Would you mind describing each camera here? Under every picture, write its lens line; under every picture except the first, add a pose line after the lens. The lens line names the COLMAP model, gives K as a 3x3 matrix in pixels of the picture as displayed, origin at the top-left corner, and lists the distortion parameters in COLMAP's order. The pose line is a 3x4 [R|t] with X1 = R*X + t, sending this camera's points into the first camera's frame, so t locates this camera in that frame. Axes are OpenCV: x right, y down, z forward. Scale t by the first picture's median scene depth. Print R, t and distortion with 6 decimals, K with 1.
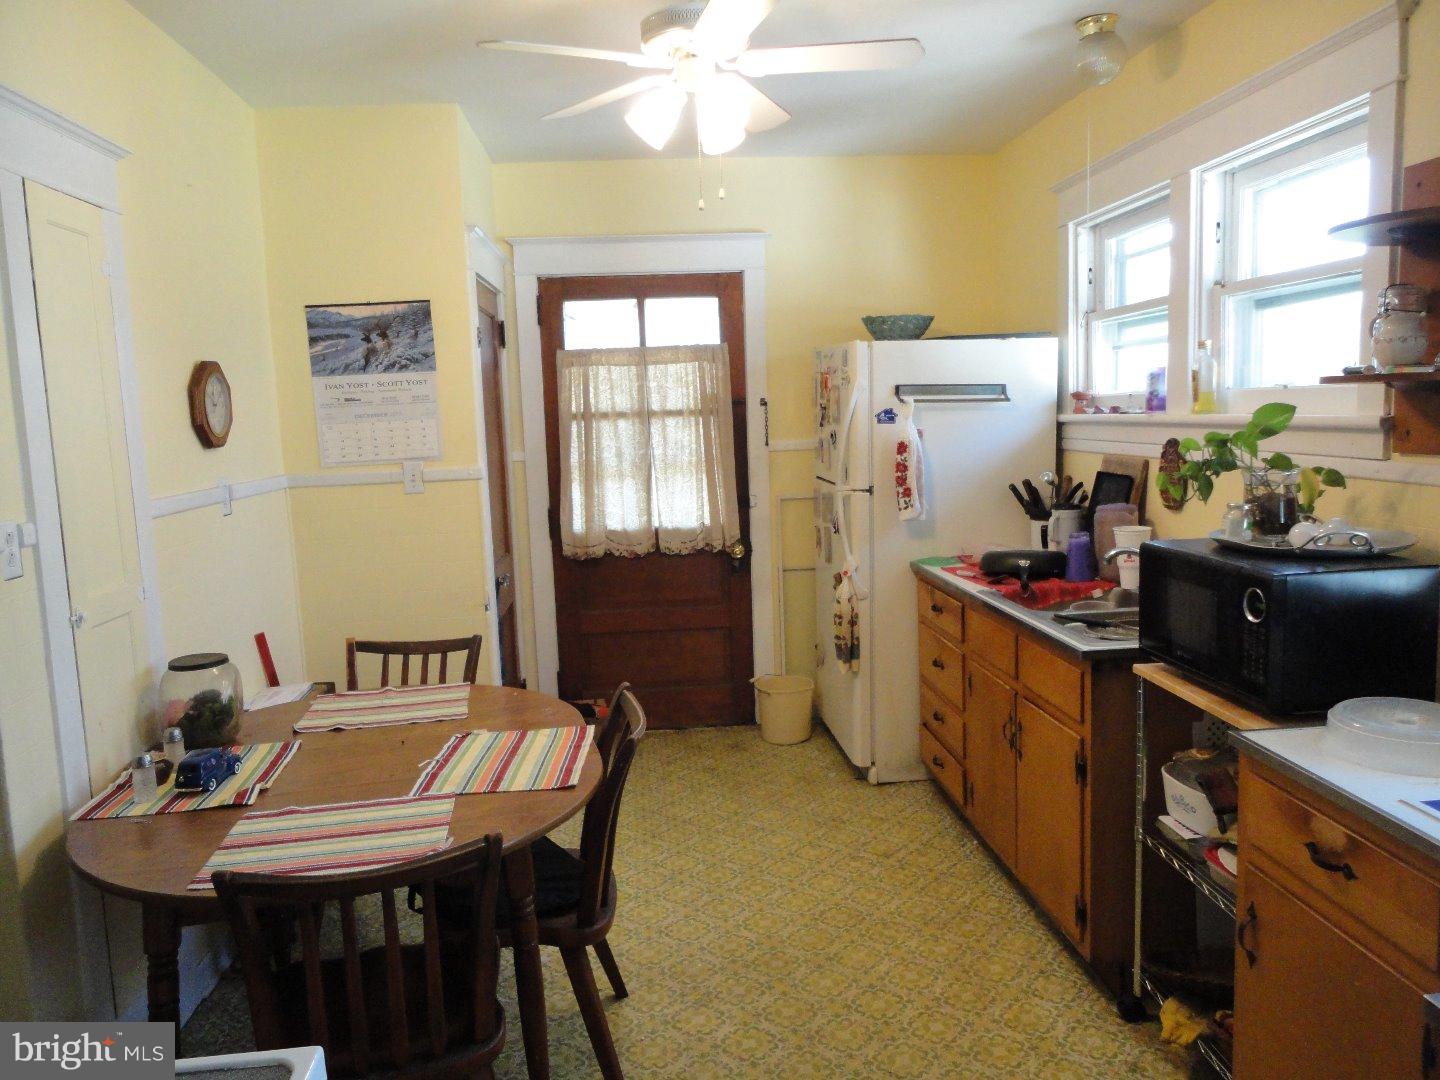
lens RADIAL K [[1048.4, 0, 719.5], [0, 1048.4, 534.9], [0, 0, 1]] dist [-0.026045, 0.029875]
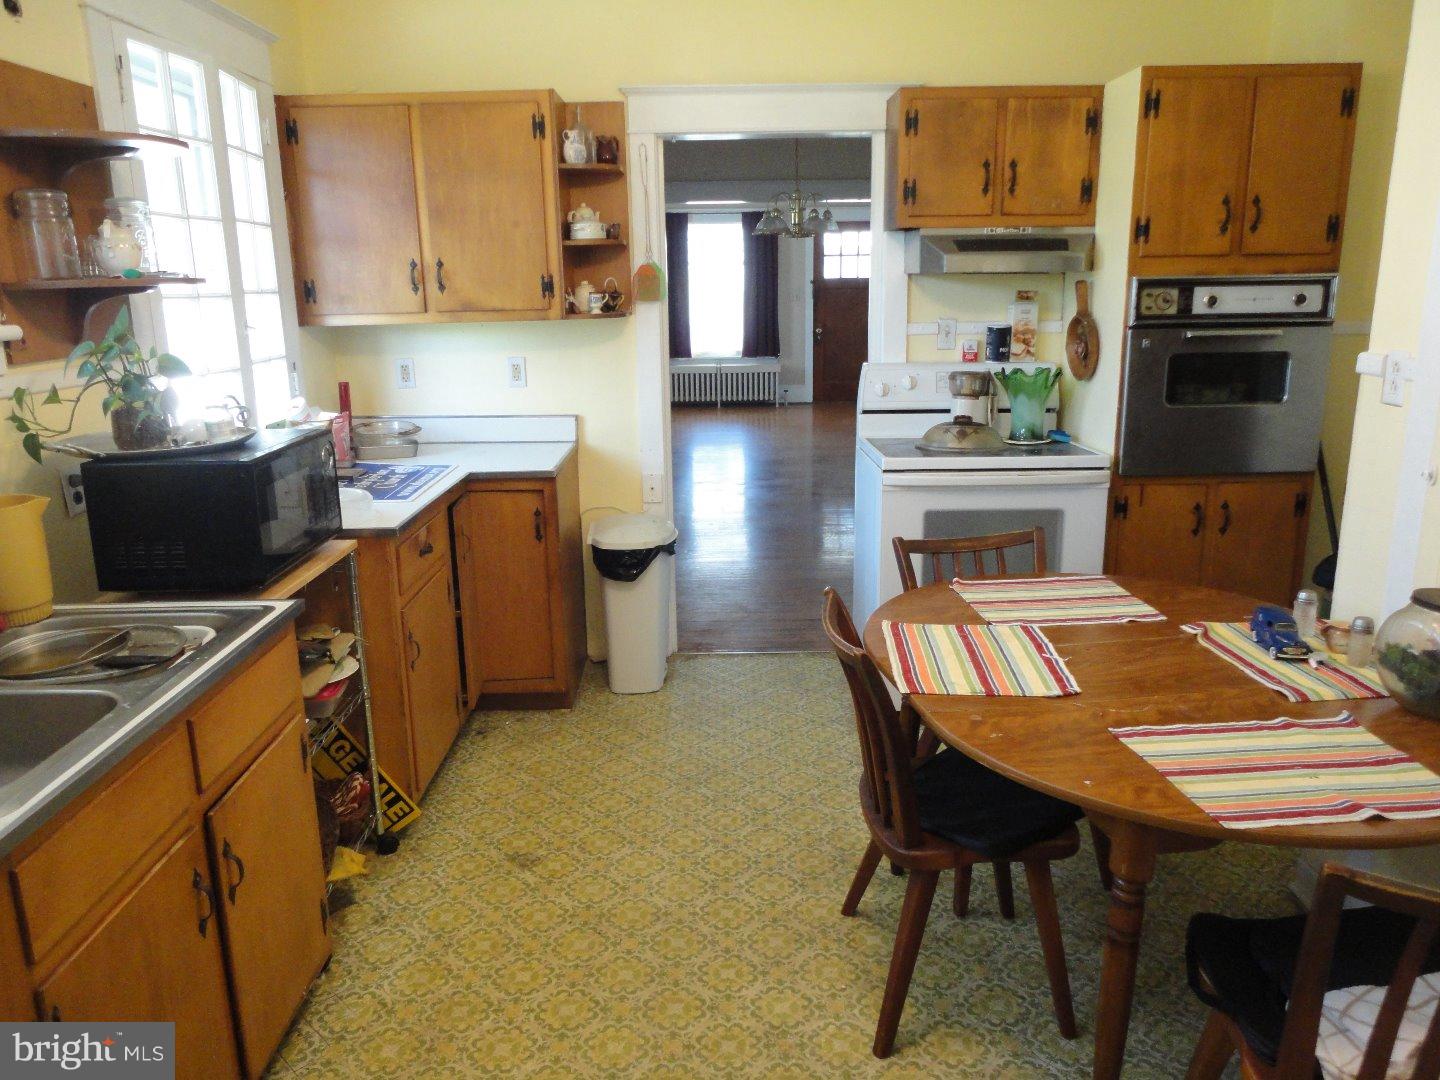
lens RADIAL K [[1048.4, 0, 719.5], [0, 1048.4, 534.9], [0, 0, 1]] dist [-0.026045, 0.029875]
pose [[-0.994778, 0.030623, 0.097364, -0.069194], [0.063364, 0.933134, 0.353901, -0.218034], [-0.080016, 0.358222, -0.930201, 1.779099]]
